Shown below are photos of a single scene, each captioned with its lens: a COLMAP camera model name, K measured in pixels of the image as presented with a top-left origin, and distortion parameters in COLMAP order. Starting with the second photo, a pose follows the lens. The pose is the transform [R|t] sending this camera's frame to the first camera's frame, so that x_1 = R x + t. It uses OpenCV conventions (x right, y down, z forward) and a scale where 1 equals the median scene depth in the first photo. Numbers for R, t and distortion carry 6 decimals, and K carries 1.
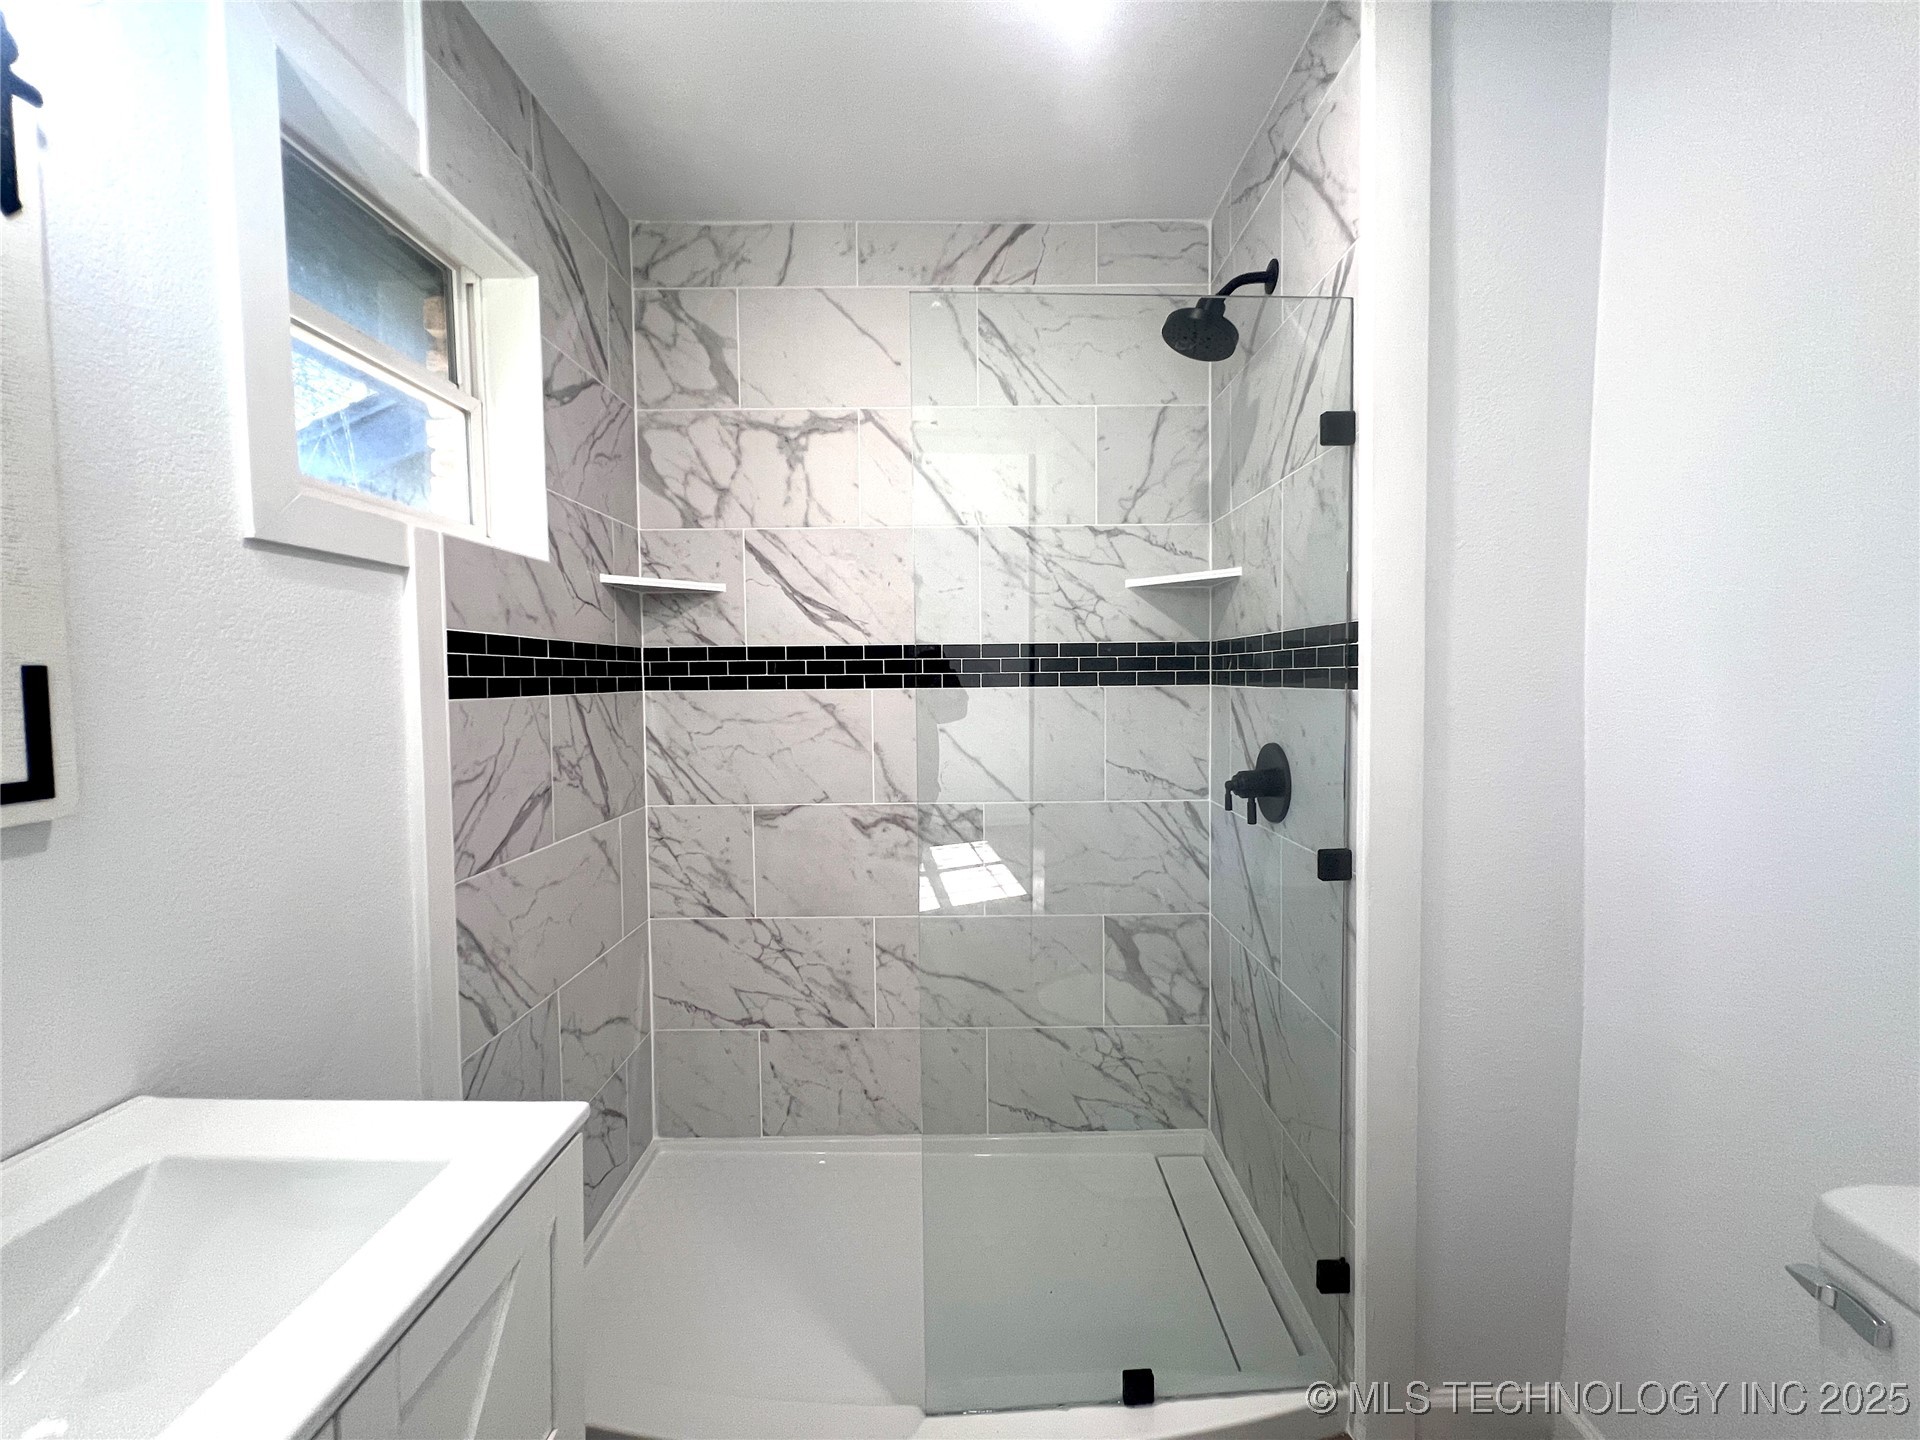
lens RADIAL K [[770.9, 0, 952.5], [0, 770.9, 719.9], [0, 0, 1]] dist [-0.002799, 0.000420]
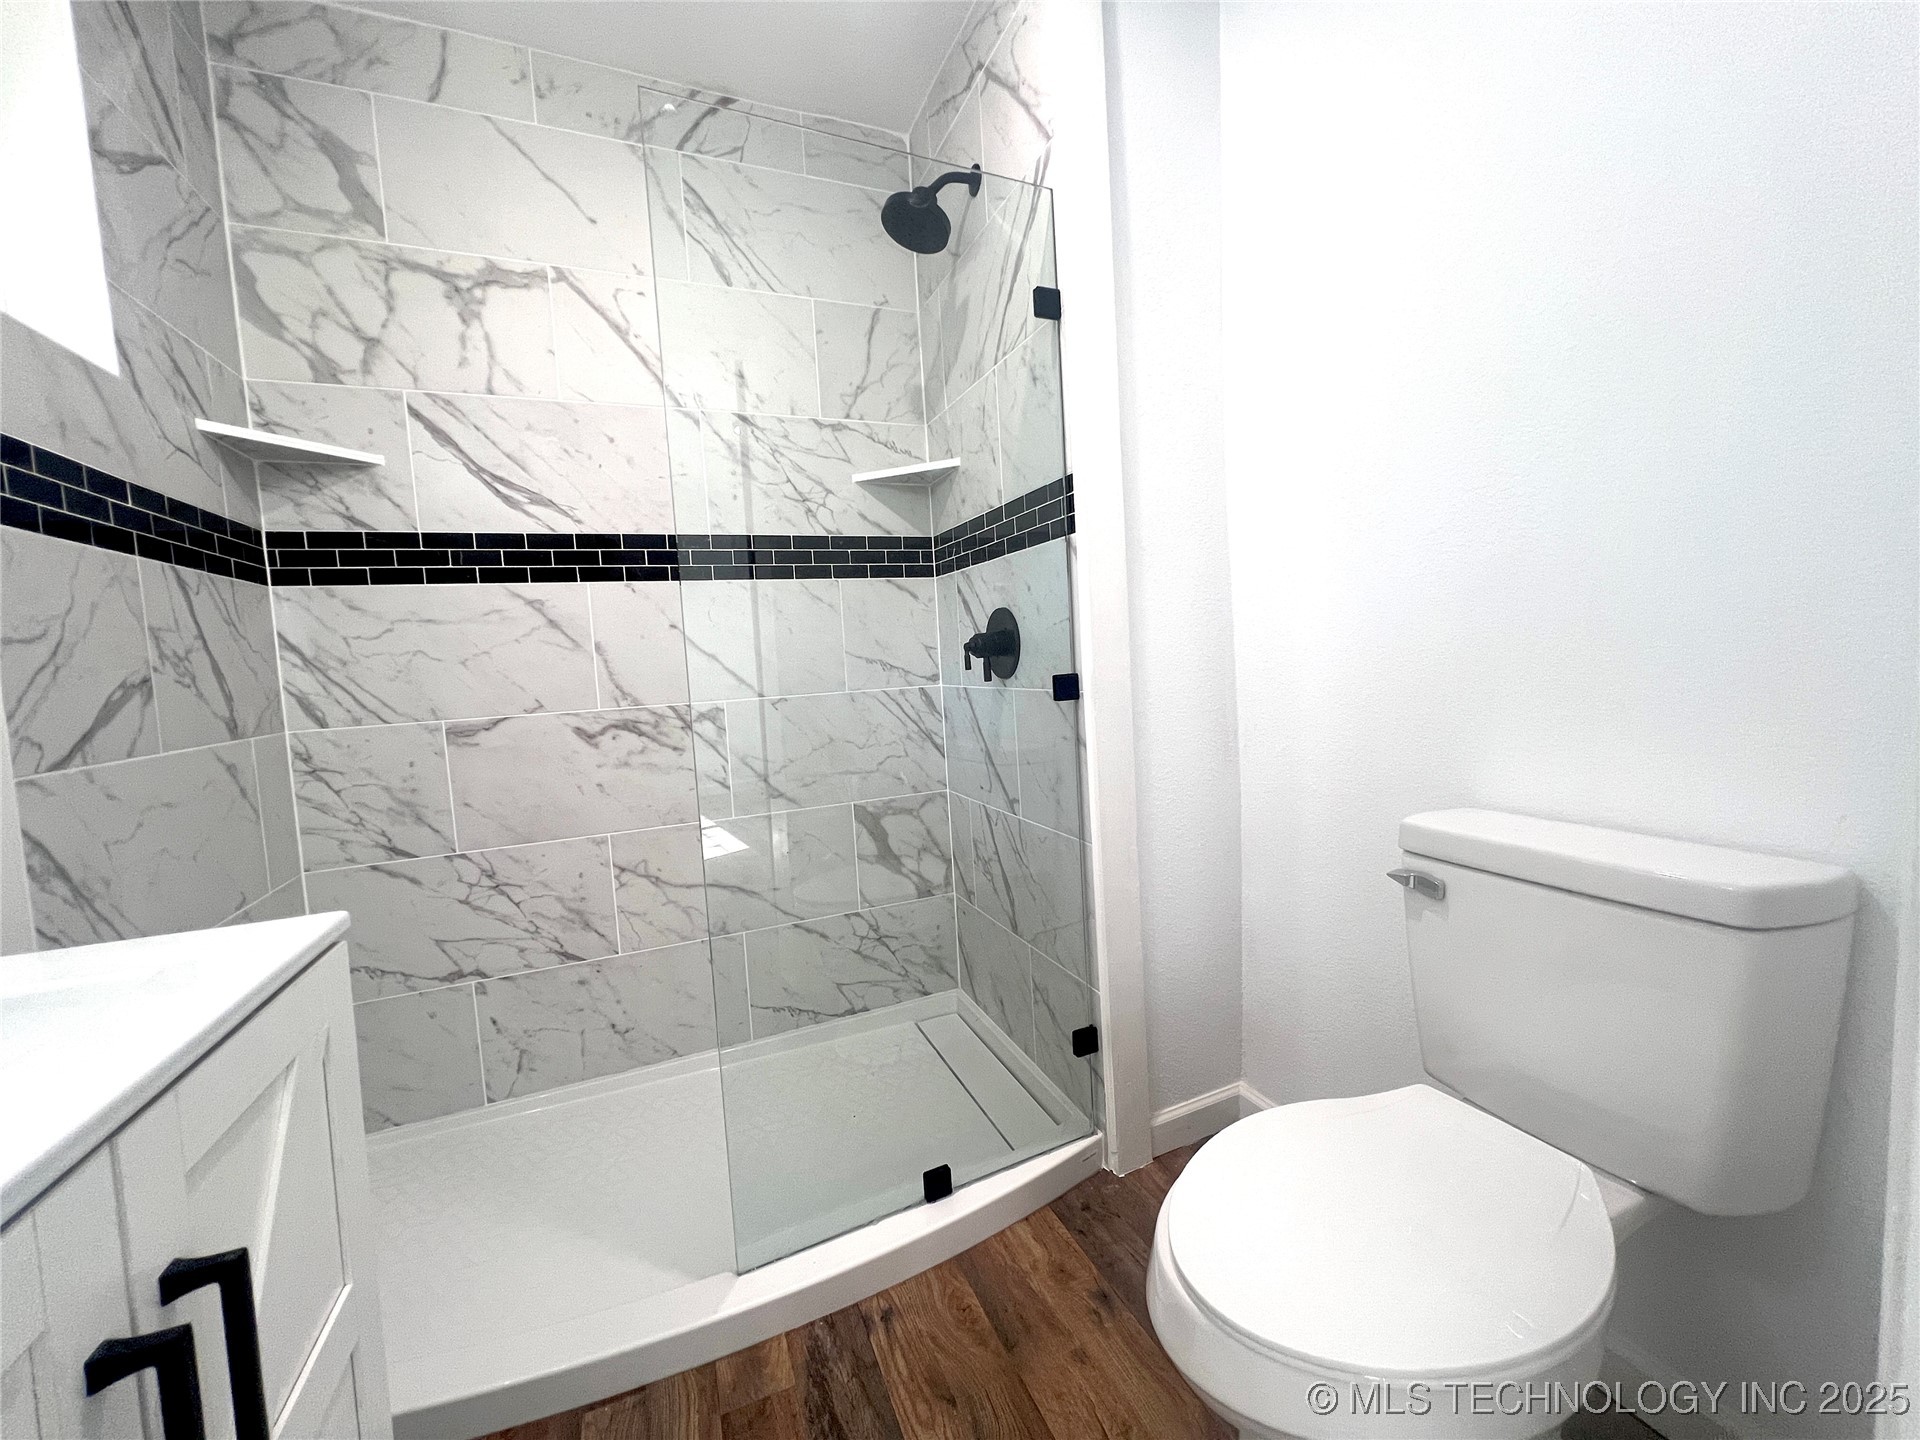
lens RADIAL K [[770.9, 0, 959.4], [0, 770.9, 710.4], [0, 0, 1]] dist [-0.002799, 0.000420]
pose [[0.918462, -0.070899, 0.389103, -0.067925], [0.065184, 0.997483, 0.027889, 0.115465], [-0.390101, -0.000252, 0.920772, -0.004216]]
